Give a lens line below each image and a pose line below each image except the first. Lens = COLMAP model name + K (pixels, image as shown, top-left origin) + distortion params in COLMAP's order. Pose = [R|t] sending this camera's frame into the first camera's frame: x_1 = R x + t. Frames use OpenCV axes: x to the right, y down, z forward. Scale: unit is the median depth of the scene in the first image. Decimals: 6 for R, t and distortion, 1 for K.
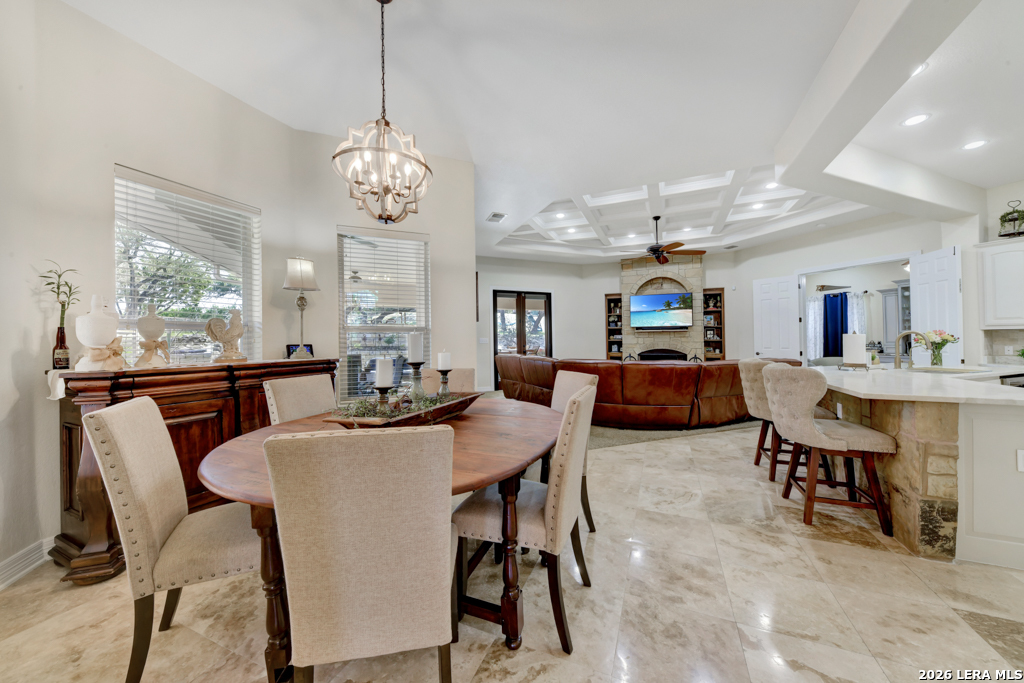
lens RADIAL K [[356.2, 0, 514.4], [0, 356.2, 337.1], [0, 0, 1]] dist [0.015823, -0.005395]
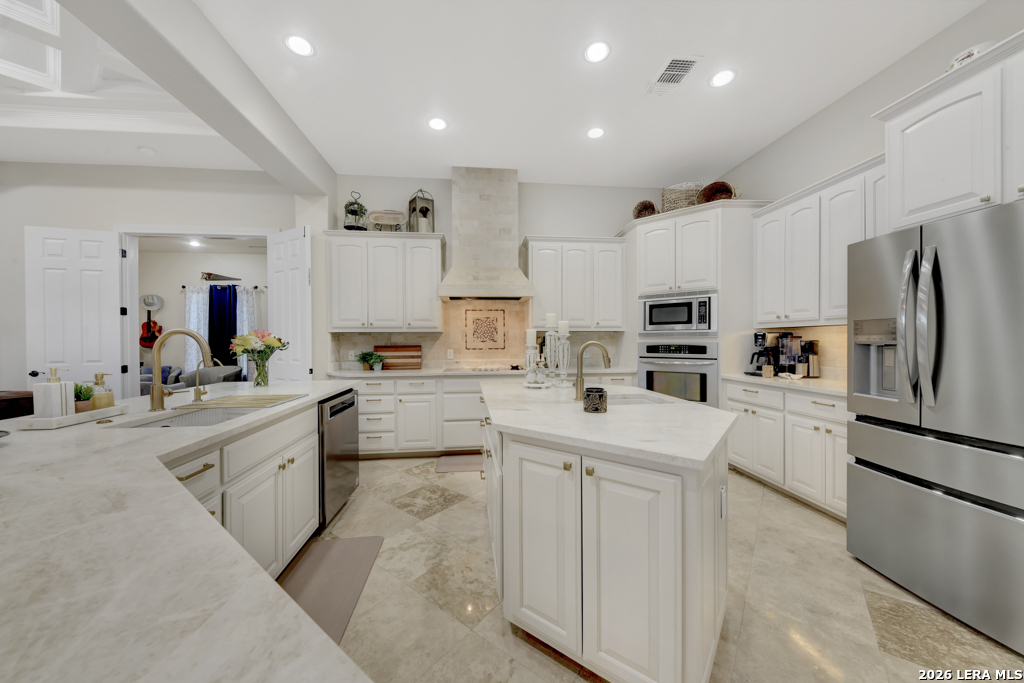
lens RADIAL K [[356.2, 0, 514.4], [0, 356.2, 337.1], [0, 0, 1]] dist [0.015823, -0.005395]
pose [[0.254208, 0.008895, 0.967109, 0.326595], [-0.001064, 0.999960, -0.008917, -0.001216], [-0.967149, 0.001238, 0.254207, 0.200379]]
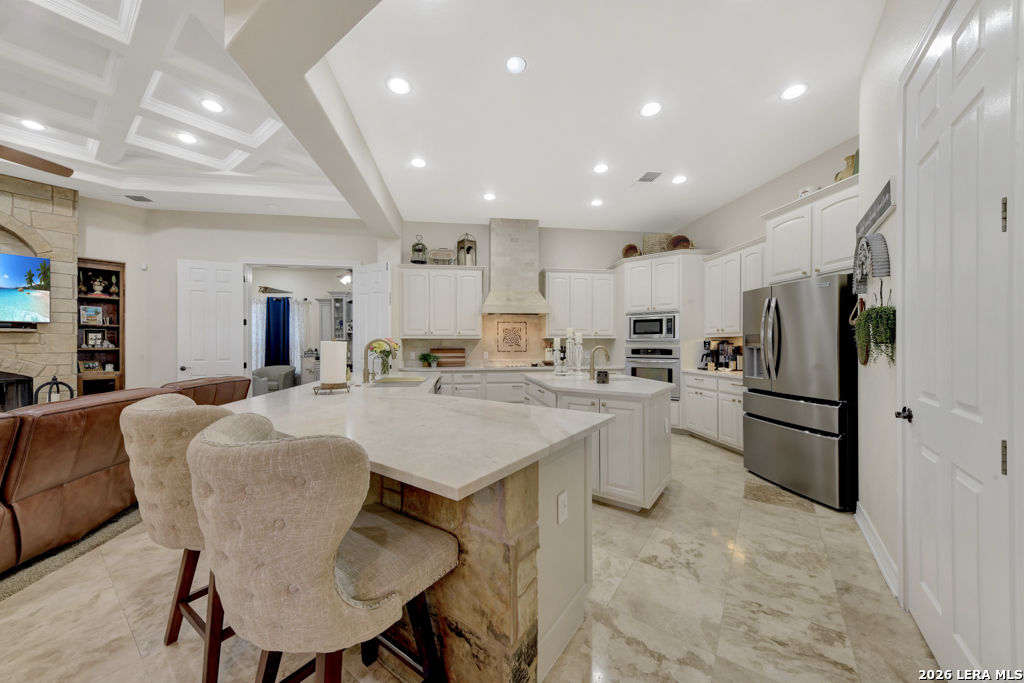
lens RADIAL K [[353.5, 0, 513.8], [0, 353.5, 338.7], [0, 0, 1]] dist [0.009537, -0.006881]
pose [[0.227131, 0.017333, 0.973710, 0.149076], [-0.004743, 0.999849, -0.016692, -0.001697], [-0.973853, -0.000827, 0.227179, 0.214097]]
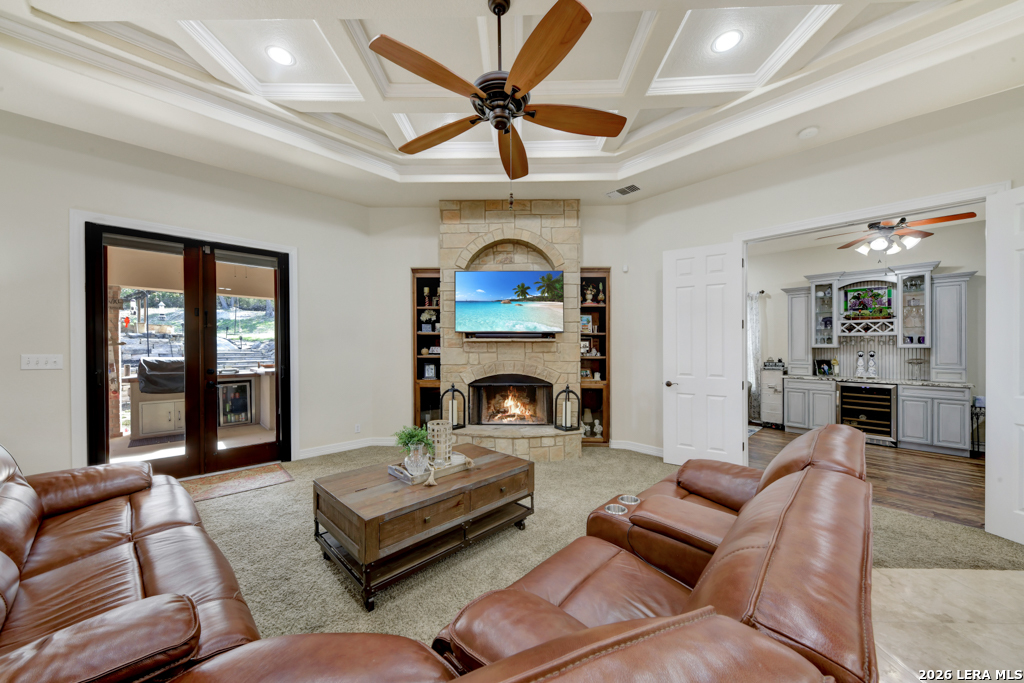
lens RADIAL K [[357.5, 0, 499.4], [0, 357.5, 342.4], [0, 0, 1]] dist [0.014339, -0.005739]
pose [[0.936334, 0.012326, 0.350895, 0.213411], [-0.010681, 0.999921, -0.006622, -0.010736], [-0.350949, 0.002452, 0.936391, 0.516399]]
